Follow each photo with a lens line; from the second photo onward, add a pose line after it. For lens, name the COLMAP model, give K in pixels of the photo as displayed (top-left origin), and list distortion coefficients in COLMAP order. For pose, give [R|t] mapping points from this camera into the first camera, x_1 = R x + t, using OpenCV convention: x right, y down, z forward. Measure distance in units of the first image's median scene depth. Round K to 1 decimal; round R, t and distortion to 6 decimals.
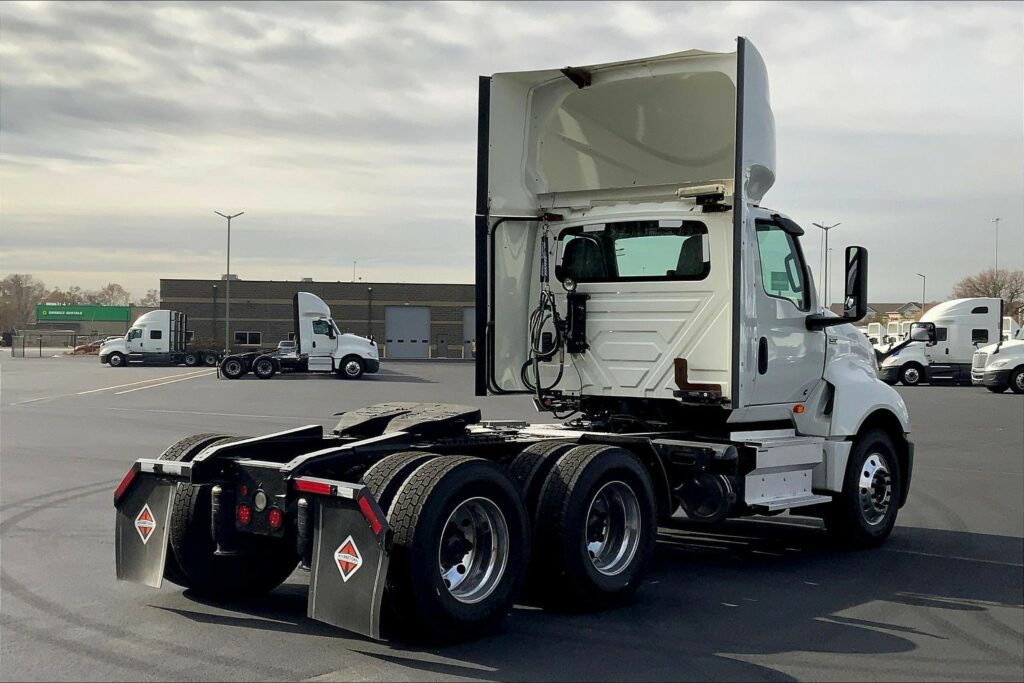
lens RADIAL K [[1365.7, 0, 492.6], [0, 1365.7, 340.6], [0, 0, 1]] dist [0.092634, 0.002776]
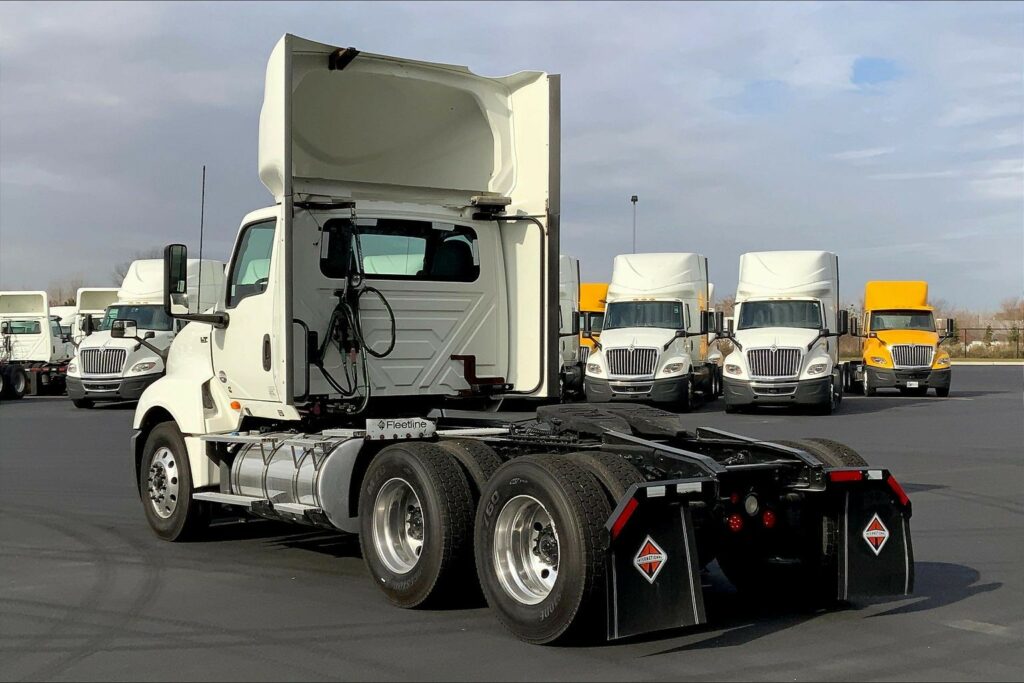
lens RADIAL K [[1365.7, 0, 492.6], [0, 1365.7, 340.6], [0, 0, 1]] dist [0.092634, 0.002776]
pose [[0.240177, -0.010654, 0.970671, -0.841758], [0.008624, 0.999924, 0.008841, -0.007052], [-0.970691, 0.006247, 0.240250, 0.686966]]
